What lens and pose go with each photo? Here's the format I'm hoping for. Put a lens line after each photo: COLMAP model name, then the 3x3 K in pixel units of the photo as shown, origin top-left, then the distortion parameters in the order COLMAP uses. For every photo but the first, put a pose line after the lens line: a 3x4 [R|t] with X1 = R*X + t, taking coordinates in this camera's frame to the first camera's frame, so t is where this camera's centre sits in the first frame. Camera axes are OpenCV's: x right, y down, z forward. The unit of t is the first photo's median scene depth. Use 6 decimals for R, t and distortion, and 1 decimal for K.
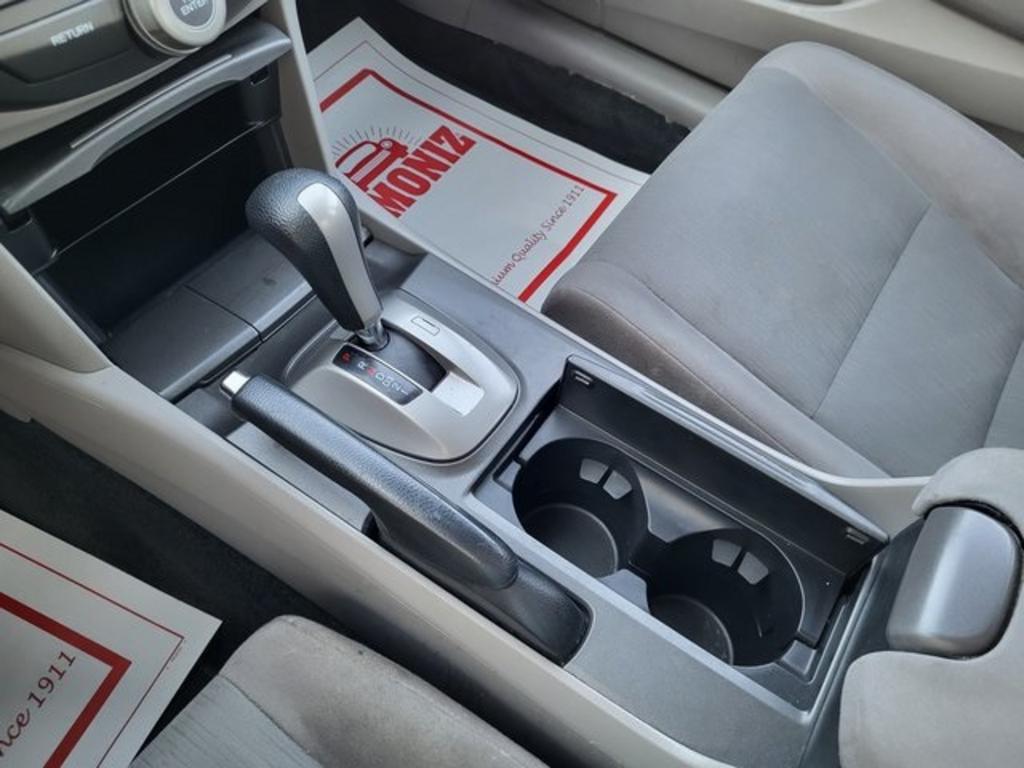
lens RADIAL K [[793.5, 0, 512.0], [0, 793.5, 384.0], [0, 0, 1]] dist [0.020619, -0.012503]
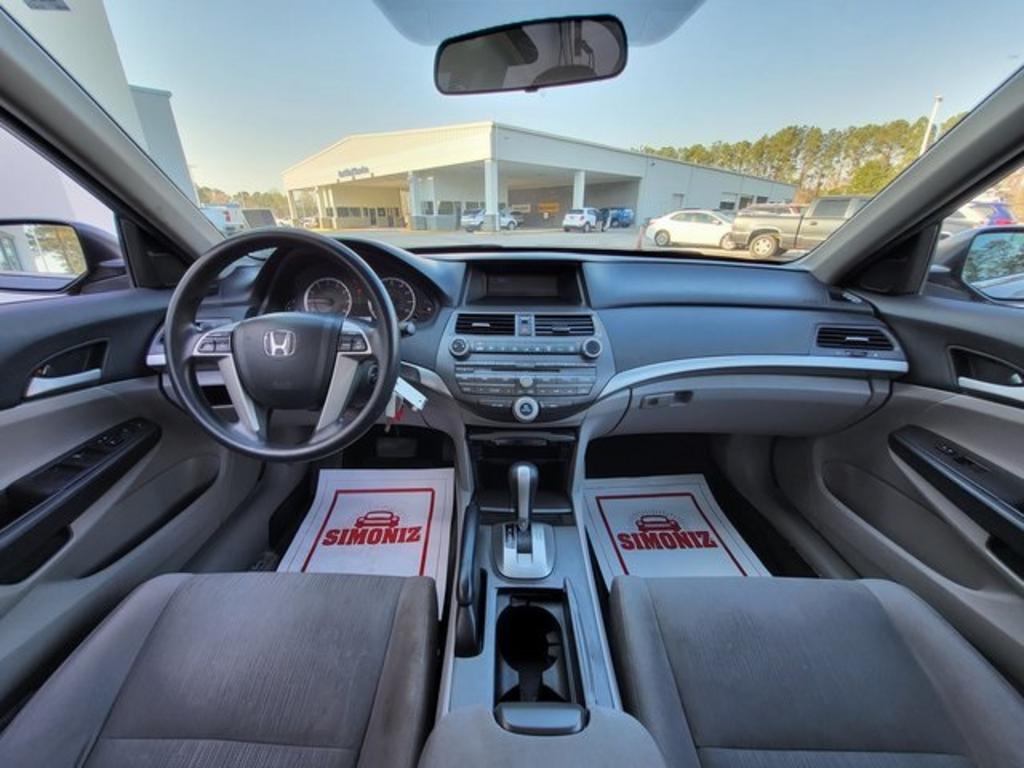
lens RADIAL K [[402.2, 0, 503.1], [0, 402.2, 388.3], [0, 0, 1]] dist [-0.001981, -0.000170]
pose [[0.539988, 0.237563, -0.807451, 0.757188], [-0.655997, 0.719846, -0.226914, -0.042865], [0.527334, 0.652216, 0.544548, -0.099361]]
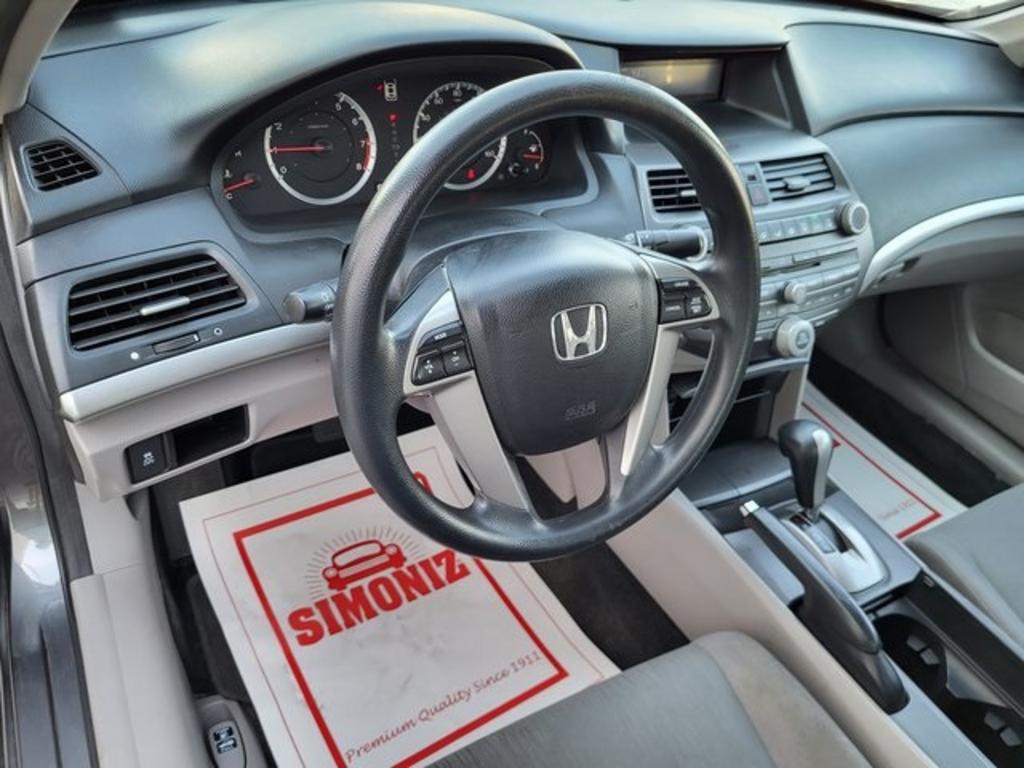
lens RADIAL K [[803.3, 0, 518.6], [0, 803.3, 381.5], [0, 0, 1]] dist [0.000487, -0.007482]
pose [[0.894633, 0.300061, -0.331052, -0.248000], [-0.394516, 0.878311, -0.270048, 0.412136], [0.209736, 0.372199, 0.904145, -0.876556]]
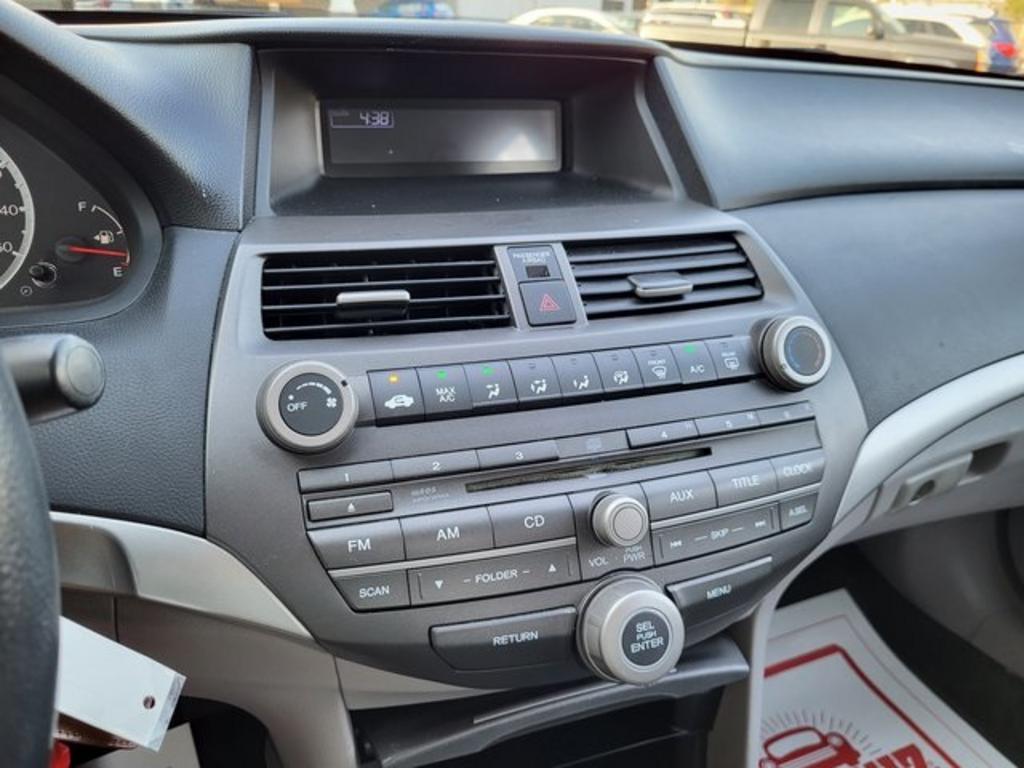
lens RADIAL K [[793.5, 0, 512.0], [0, 793.5, 384.0], [0, 0, 1]] dist [0.020619, -0.012503]
pose [[0.808264, 0.175764, -0.561975, -0.053966], [-0.455679, 0.791166, -0.407938, -0.204005], [0.372914, 0.585802, 0.719563, 0.100815]]
